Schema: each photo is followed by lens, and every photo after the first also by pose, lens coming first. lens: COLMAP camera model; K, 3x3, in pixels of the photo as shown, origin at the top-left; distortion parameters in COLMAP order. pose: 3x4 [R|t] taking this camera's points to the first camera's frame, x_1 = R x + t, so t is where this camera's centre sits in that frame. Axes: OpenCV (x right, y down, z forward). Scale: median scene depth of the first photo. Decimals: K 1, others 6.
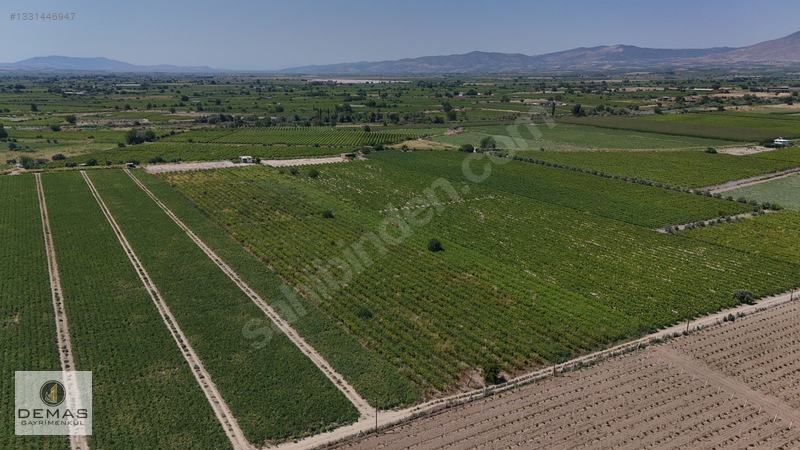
lens RADIAL K [[590.7, 0, 399.2], [0, 590.7, 229.7], [0, 0, 1]] dist [0.068045, -0.061483]
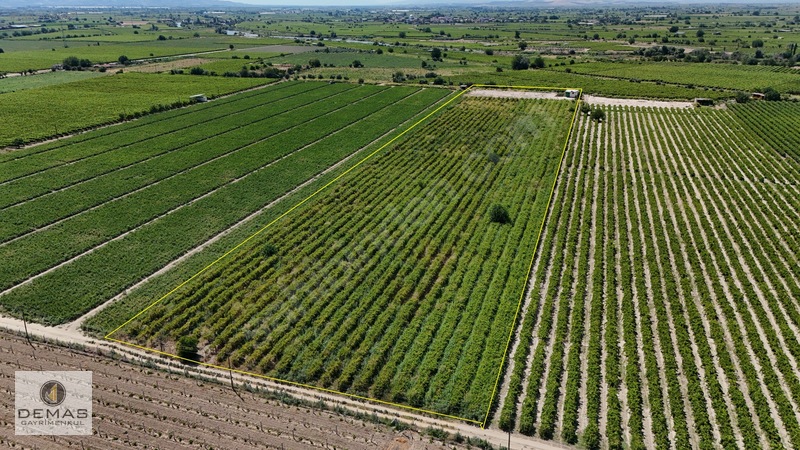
lens RADIAL K [[590.7, 0, 396.2], [0, 590.7, 223.7], [0, 0, 1]] dist [0.068045, -0.061483]
pose [[0.651175, 0.260822, -0.712702, 0.229598], [-0.193271, 0.965119, 0.176612, -0.031223], [0.733906, 0.022740, 0.678870, 0.172867]]
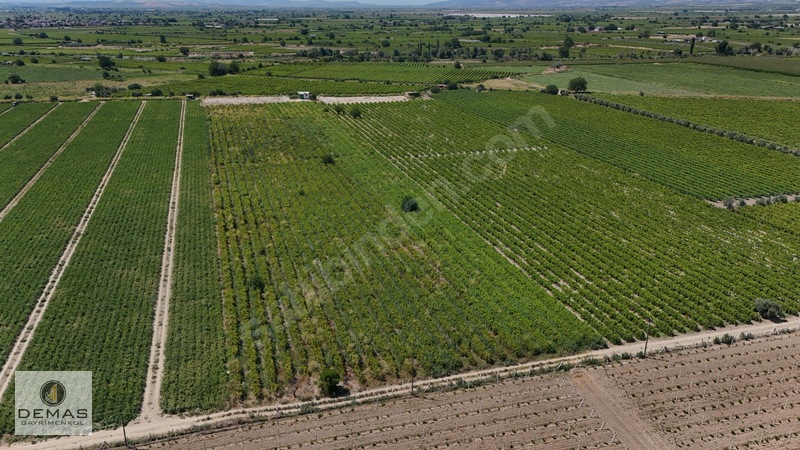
lens RADIAL K [[590.7, 0, 398.1], [0, 590.7, 229.9], [0, 0, 1]] dist [0.068045, -0.061483]
pose [[0.971795, 0.082692, -0.220853, 0.104613], [-0.060410, 0.992549, 0.105816, -0.011443], [0.227957, -0.089490, 0.969550, 0.075389]]
